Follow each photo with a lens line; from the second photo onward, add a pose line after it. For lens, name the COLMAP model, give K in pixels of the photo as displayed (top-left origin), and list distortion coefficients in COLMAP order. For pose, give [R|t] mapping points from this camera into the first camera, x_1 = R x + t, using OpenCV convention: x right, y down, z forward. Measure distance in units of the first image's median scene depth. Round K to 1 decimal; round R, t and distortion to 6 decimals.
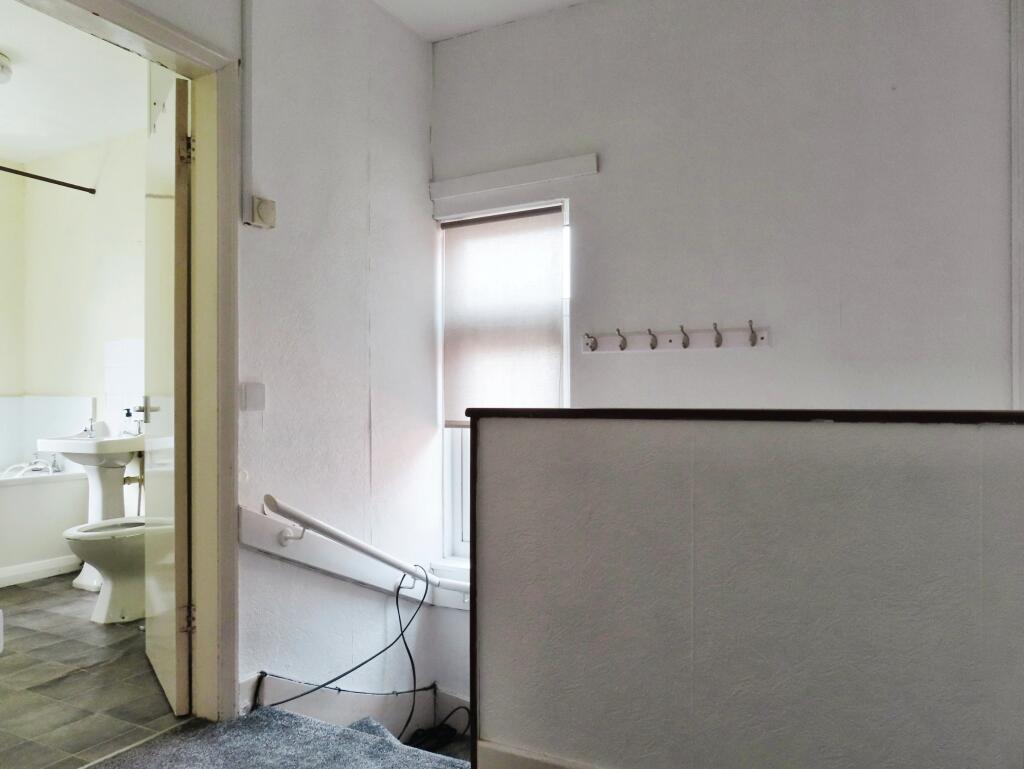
lens RADIAL K [[739.1, 0, 512.0], [0, 739.1, 384.5], [0, 0, 1]] dist [-0.006457, -0.010631]
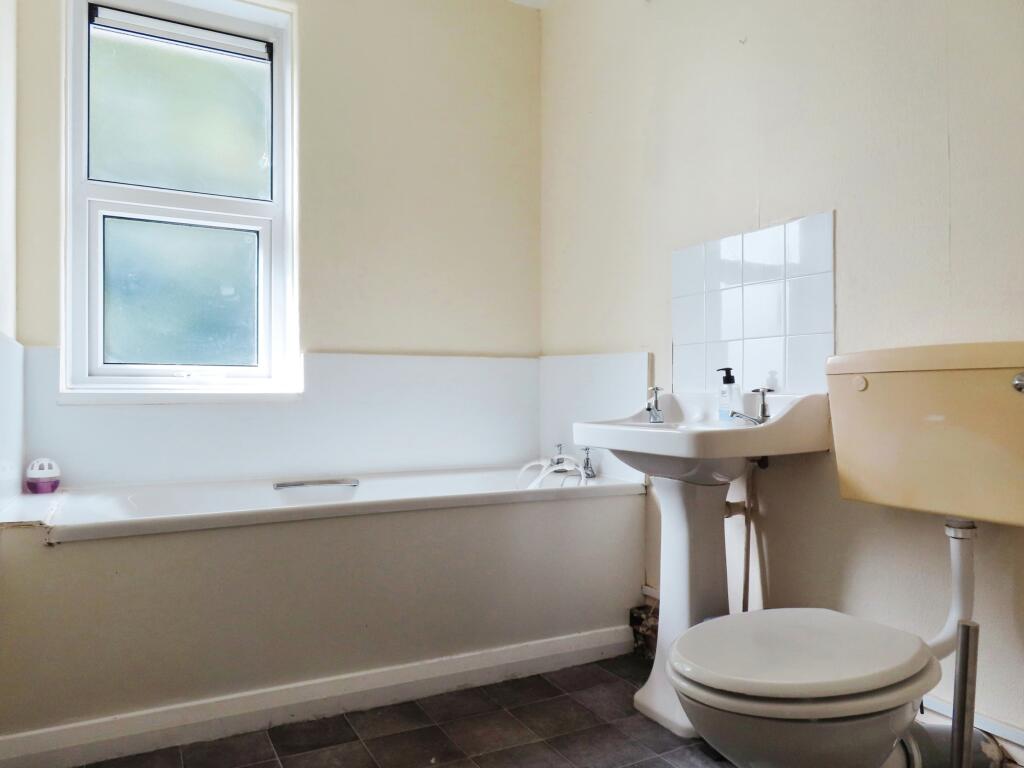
lens RADIAL K [[739.1, 0, 512.0], [0, 739.1, 384.0], [0, 0, 1]] dist [-0.006457, -0.010631]
pose [[0.835414, 0.003293, -0.549612, -0.357395], [0.004490, 0.999908, 0.012817, 0.035861], [0.549603, -0.013175, 0.835322, 0.483568]]
